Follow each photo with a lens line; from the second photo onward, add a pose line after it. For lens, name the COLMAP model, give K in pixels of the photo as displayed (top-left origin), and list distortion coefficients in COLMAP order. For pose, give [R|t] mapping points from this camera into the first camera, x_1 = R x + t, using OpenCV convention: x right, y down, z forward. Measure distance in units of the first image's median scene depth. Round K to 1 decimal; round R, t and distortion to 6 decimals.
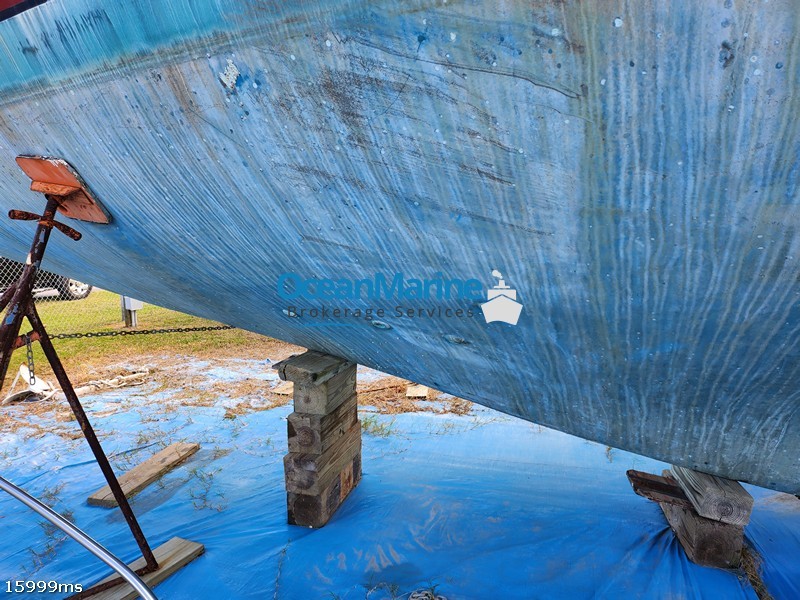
lens RADIAL K [[558.2, 0, 404.6], [0, 558.2, 299.6], [0, 0, 1]] dist [0.051243, -0.064975]
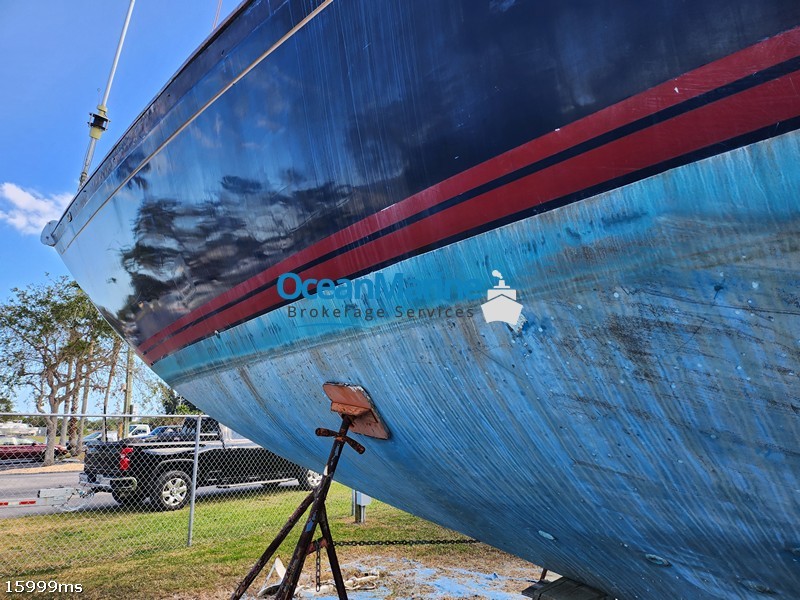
lens RADIAL K [[558.2, 0, 397.4], [0, 558.2, 304.8], [0, 0, 1]] dist [0.051243, -0.064975]
pose [[0.928376, -0.069815, -0.365025, -0.093295], [-0.054201, 0.946260, -0.318833, -0.040858], [0.367668, 0.315782, 0.874701, -0.088870]]
